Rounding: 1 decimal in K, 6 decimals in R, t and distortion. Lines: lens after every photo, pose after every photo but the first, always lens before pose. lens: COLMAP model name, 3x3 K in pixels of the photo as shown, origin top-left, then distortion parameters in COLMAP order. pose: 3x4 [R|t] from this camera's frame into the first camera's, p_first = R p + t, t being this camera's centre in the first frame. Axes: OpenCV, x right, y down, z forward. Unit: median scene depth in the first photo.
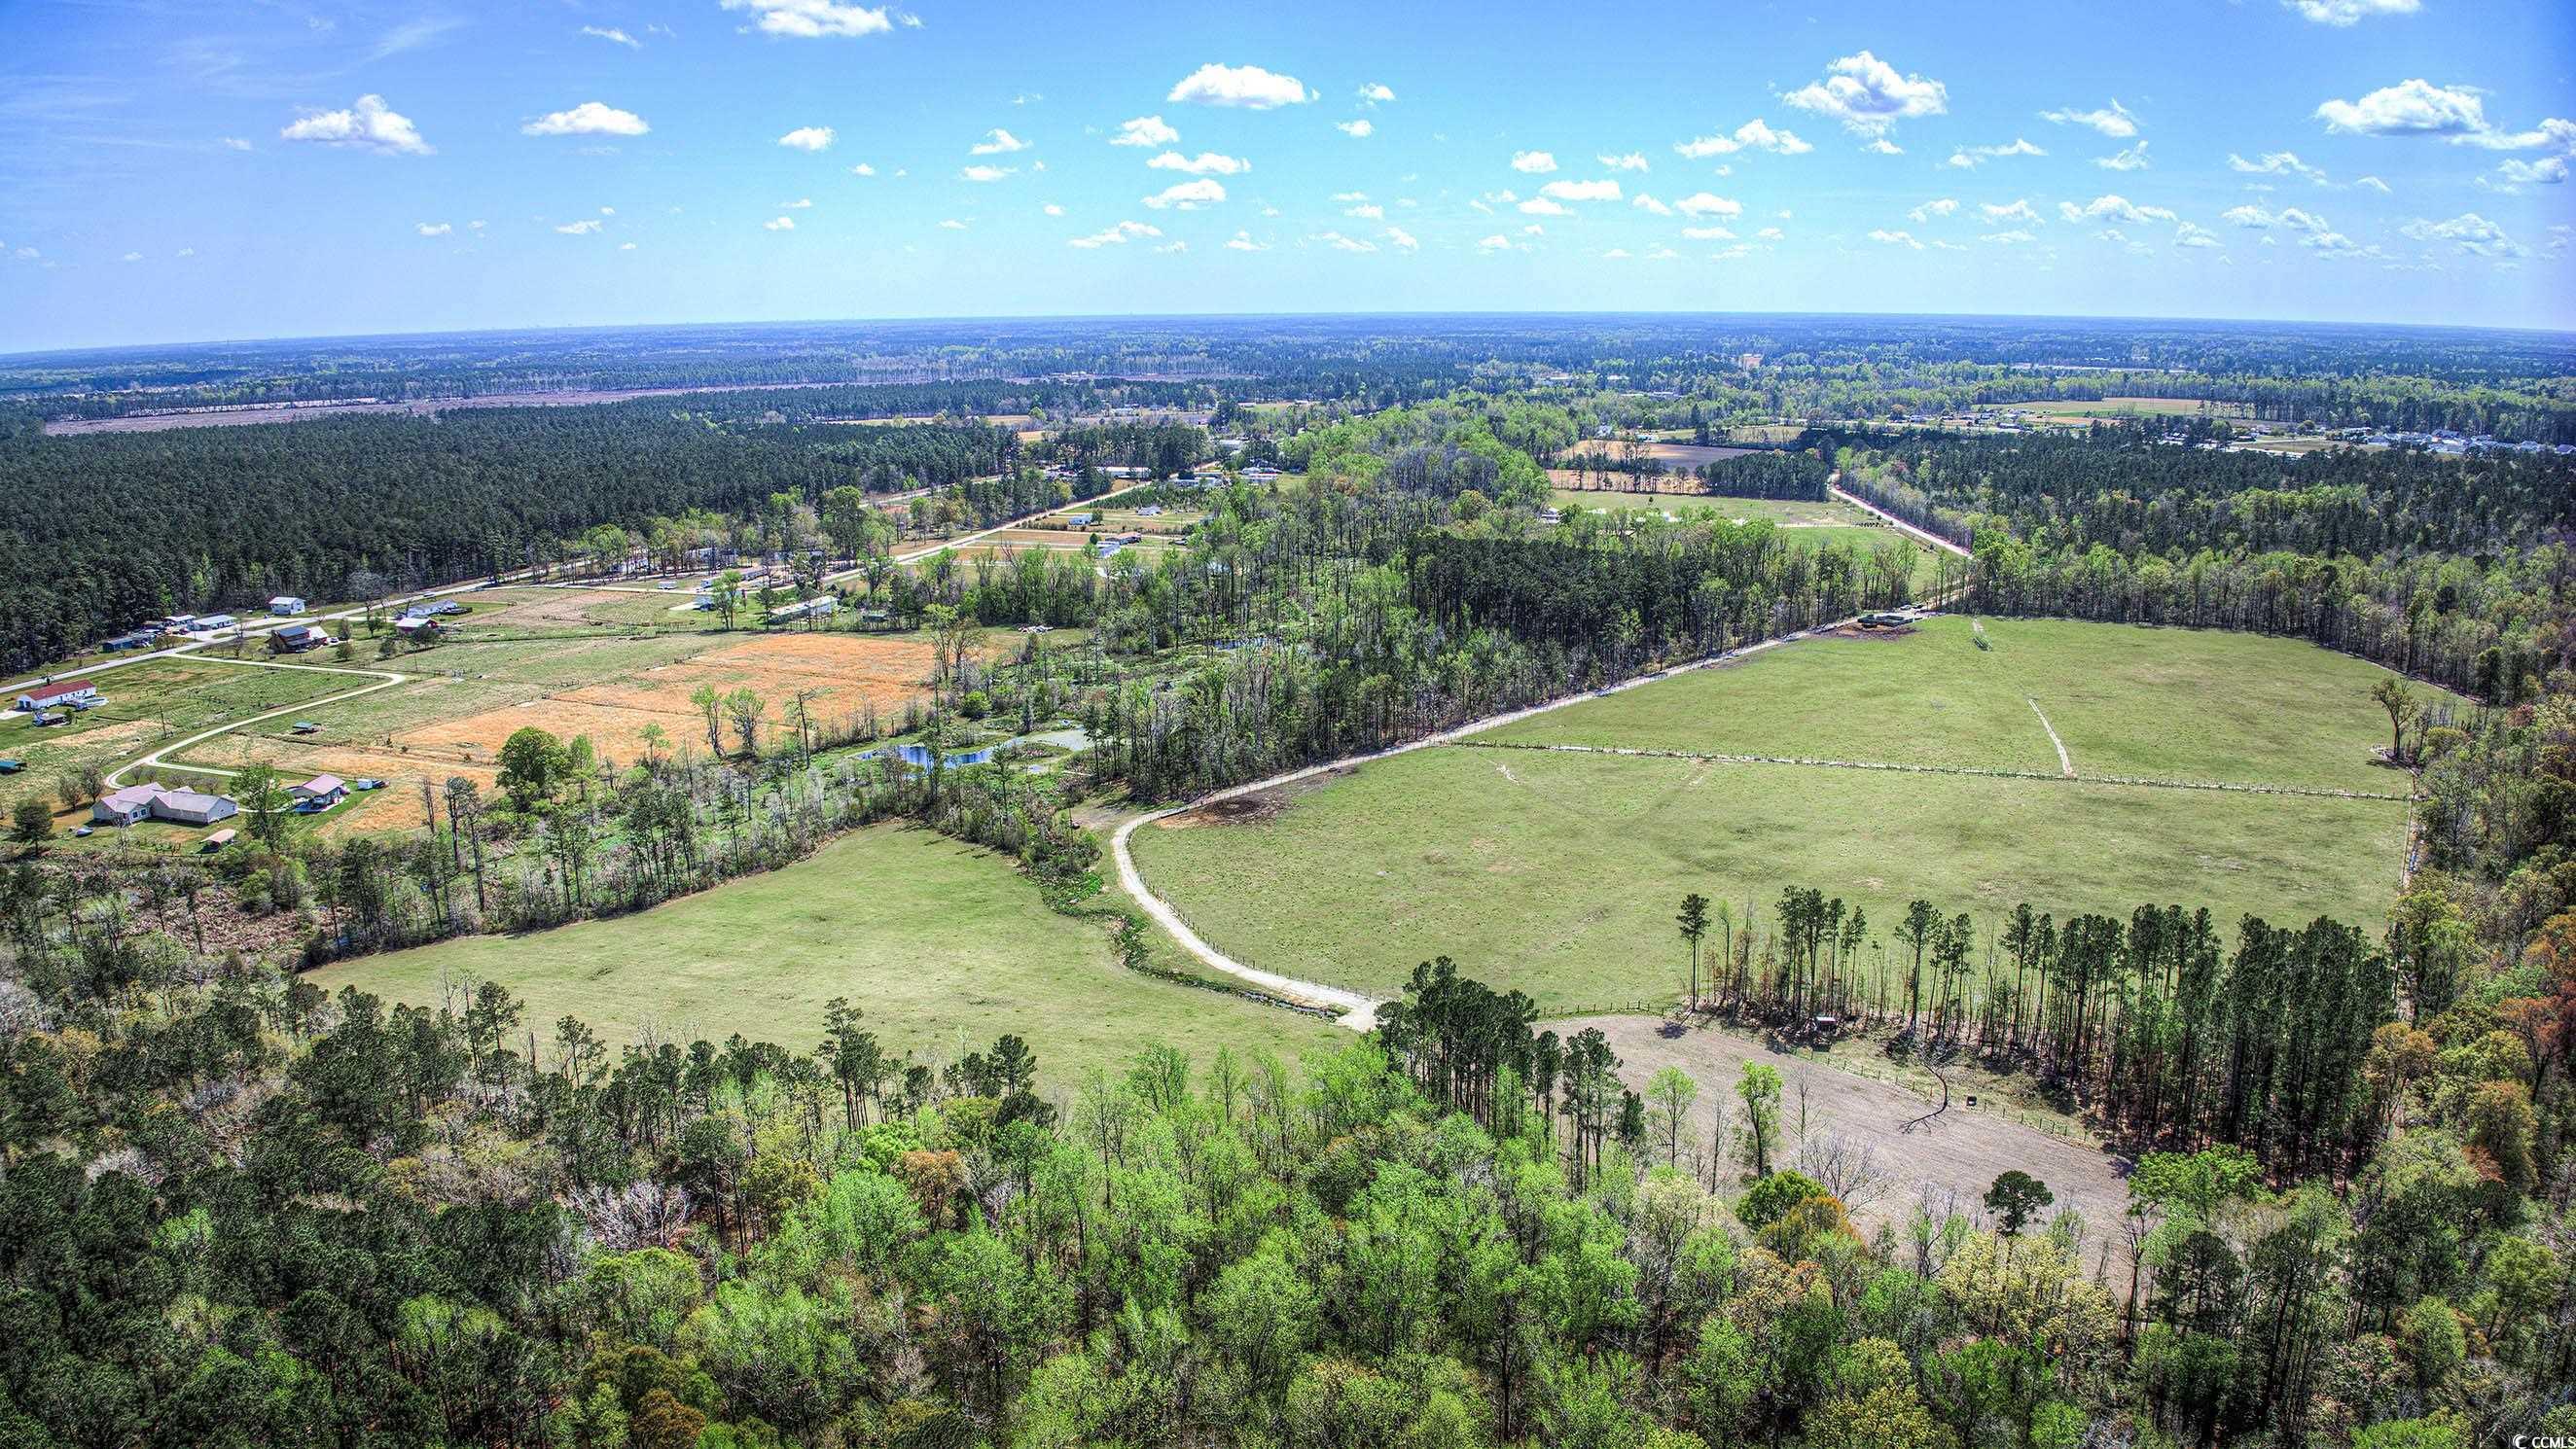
lens RADIAL K [[1974.1, 0, 1288.0], [0, 1974.1, 724.5], [0, 0, 1]] dist [-0.087048, -0.055258]
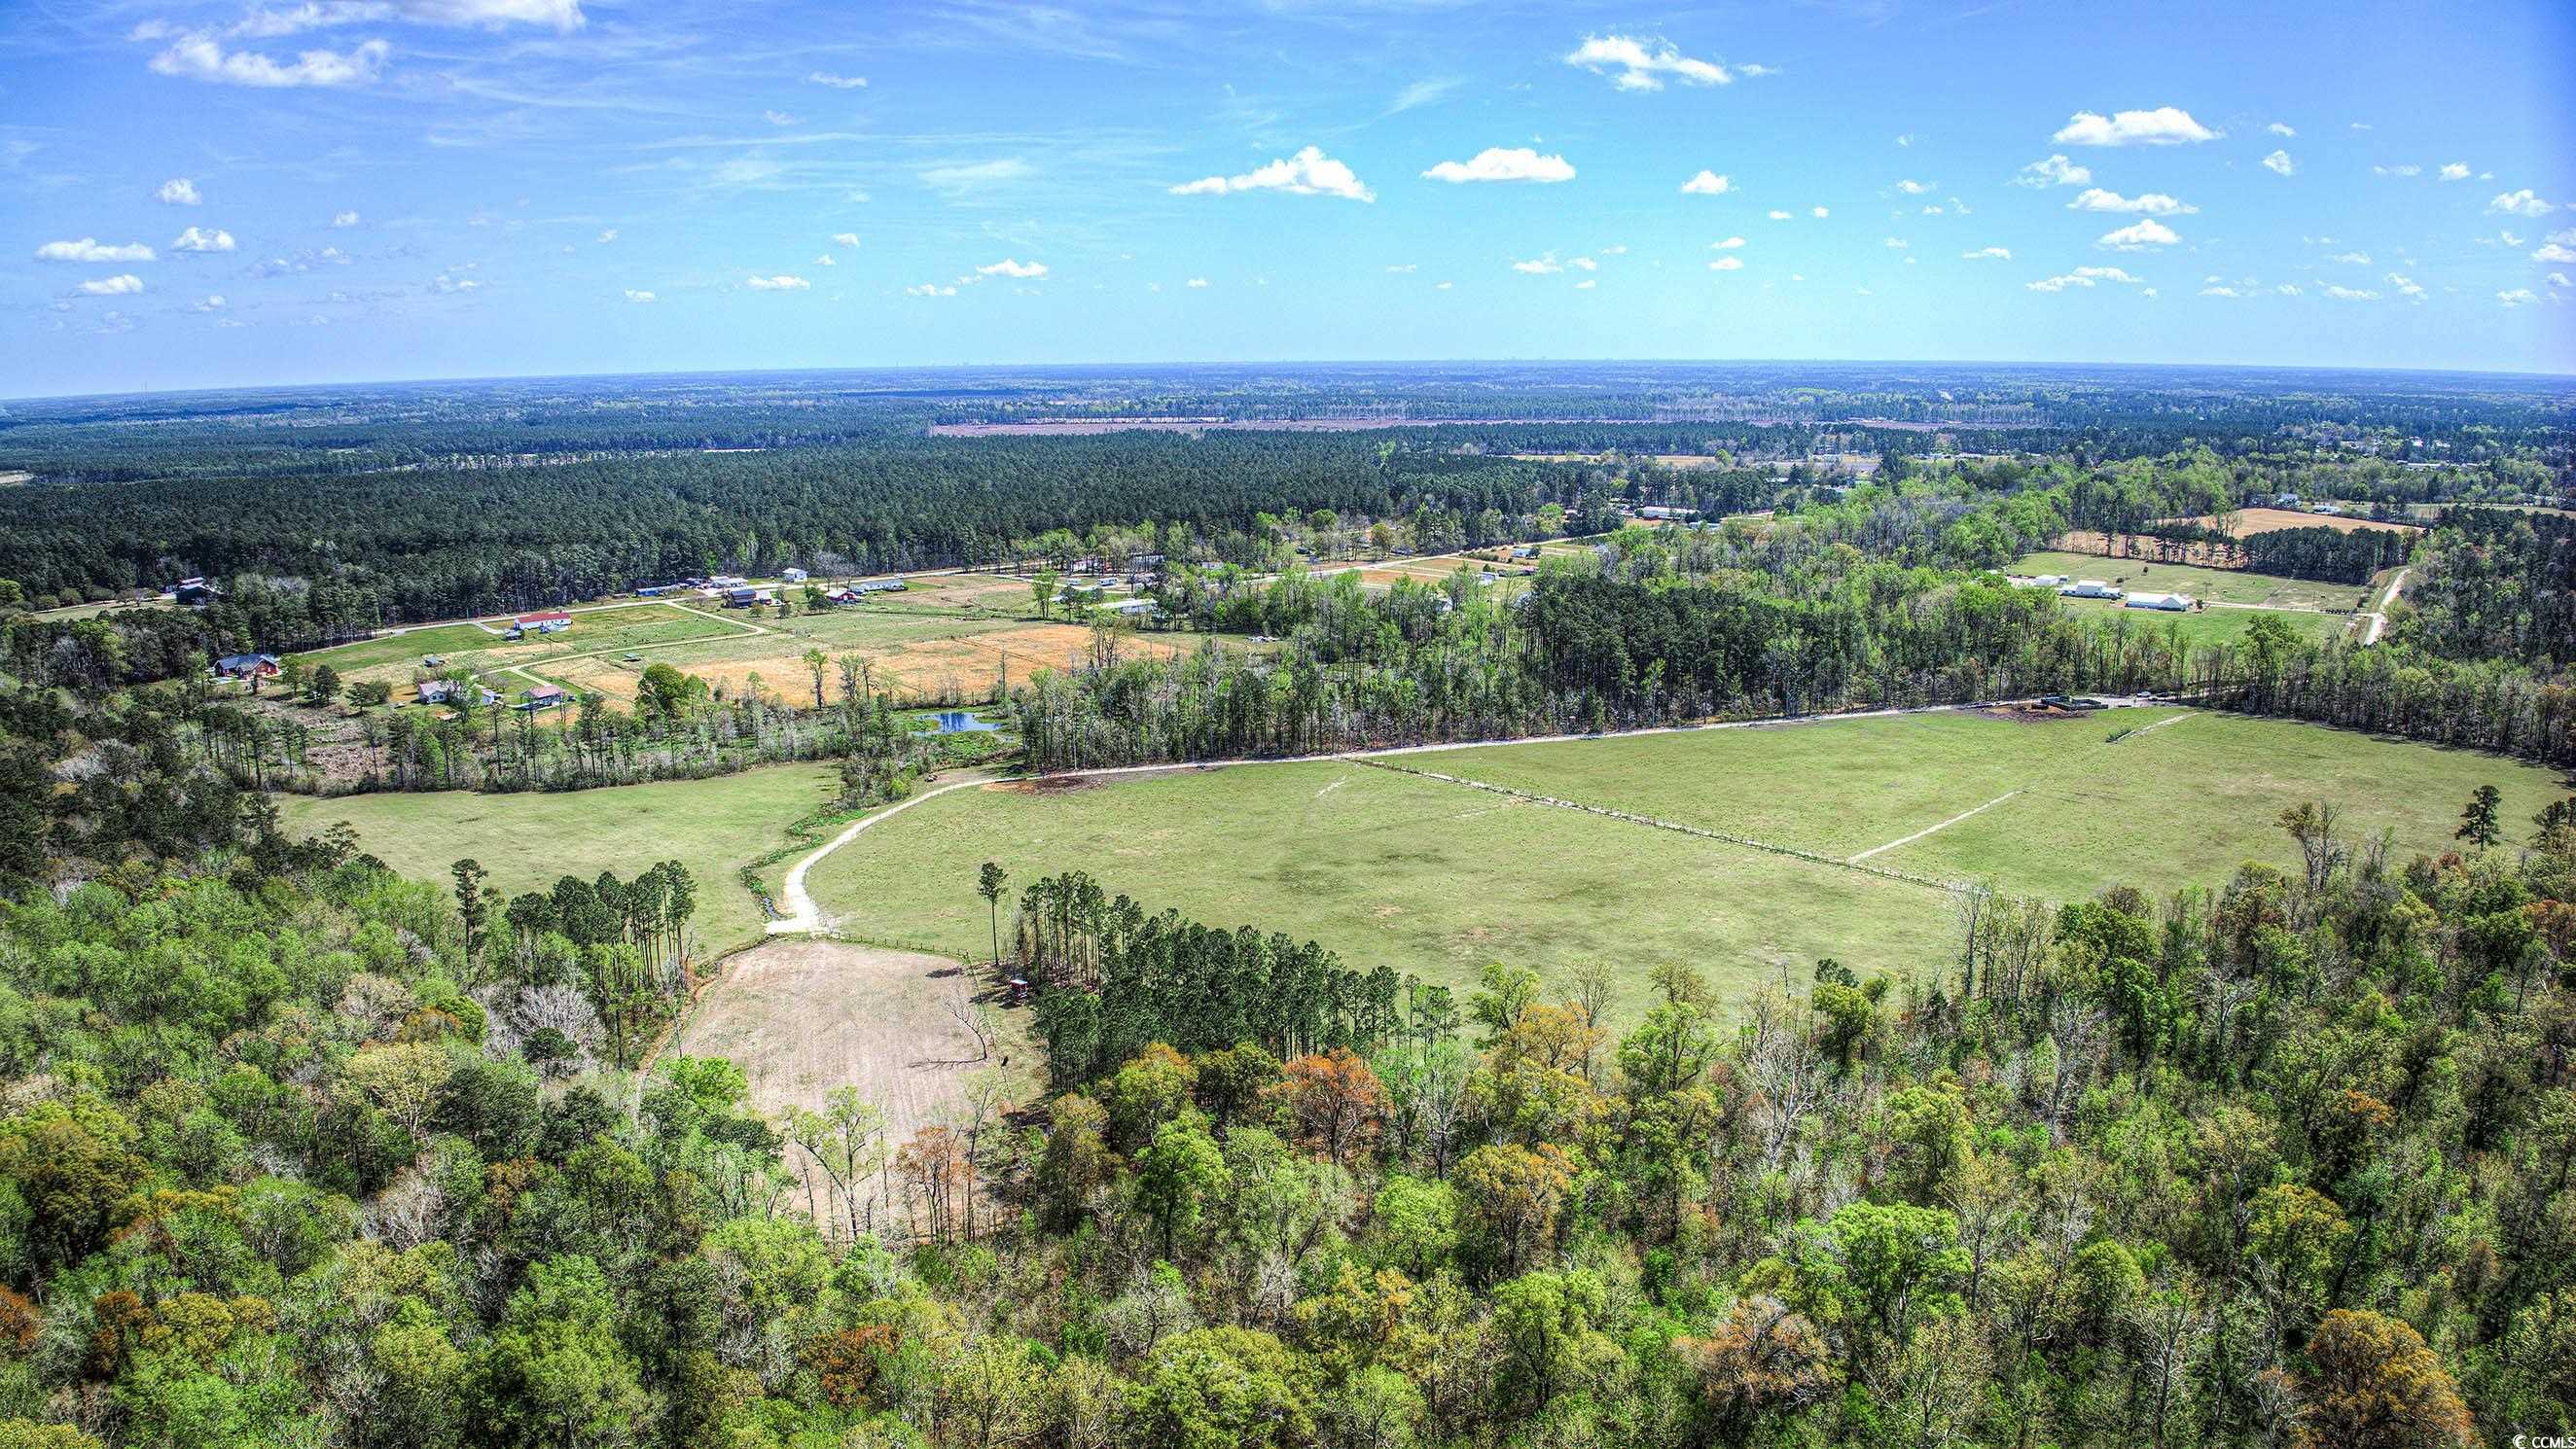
lens RADIAL K [[1974.1, 0, 1288.0], [0, 1974.1, 724.5], [0, 0, 1]] dist [-0.087048, -0.055258]
pose [[0.850926, 0.101391, -0.515408, 0.290418], [-0.110324, 0.993806, 0.013360, -0.009762], [0.513570, 0.045494, 0.856841, 0.018926]]
